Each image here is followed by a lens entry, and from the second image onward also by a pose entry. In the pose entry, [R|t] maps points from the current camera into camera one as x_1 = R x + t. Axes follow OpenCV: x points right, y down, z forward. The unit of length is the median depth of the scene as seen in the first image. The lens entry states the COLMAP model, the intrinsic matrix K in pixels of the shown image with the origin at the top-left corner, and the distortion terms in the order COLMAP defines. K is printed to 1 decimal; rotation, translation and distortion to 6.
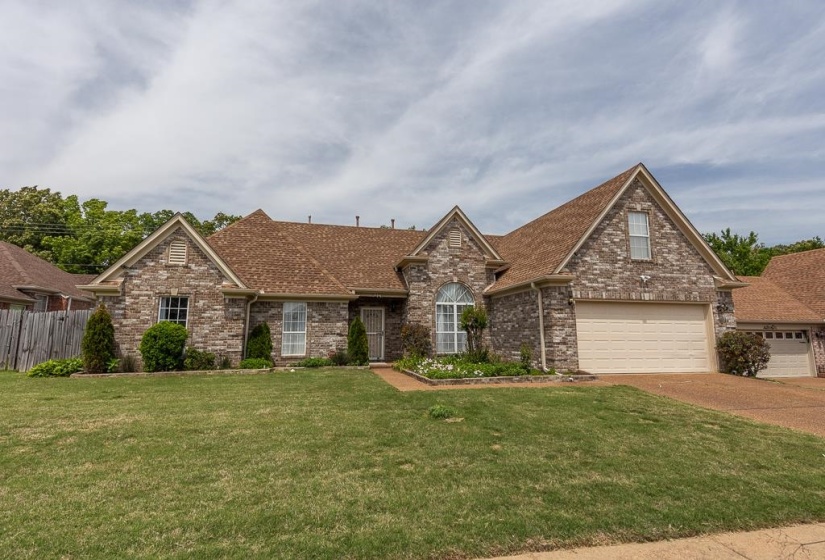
lens RADIAL K [[403.3, 0, 407.4], [0, 403.3, 283.4], [0, 0, 1]] dist [0.045254, -0.011507]
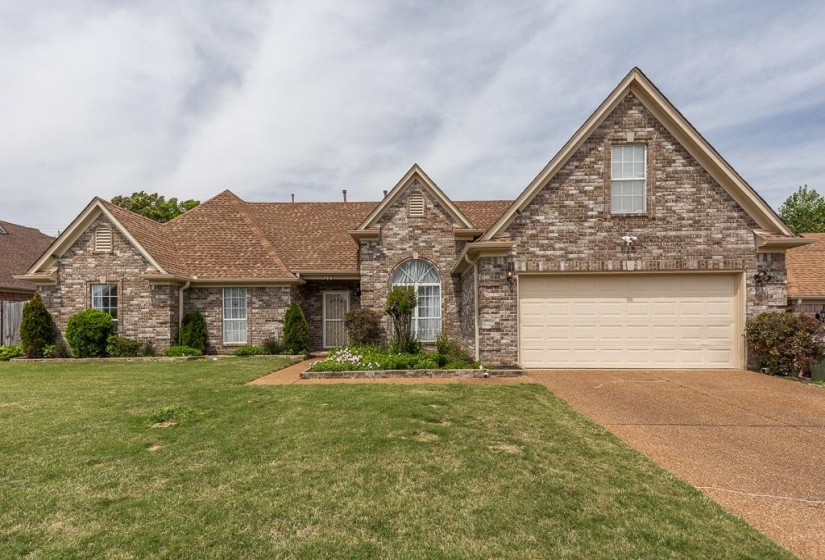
lens RADIAL K [[403.3, 0, 486.1], [0, 403.3, 326.0], [0, 0, 1]] dist [0.045254, -0.011507]
pose [[0.964048, -0.005035, -0.265681, 0.501781], [0.040611, 0.990867, 0.128579, 0.034011], [0.262607, -0.134746, 0.955448, 0.218914]]
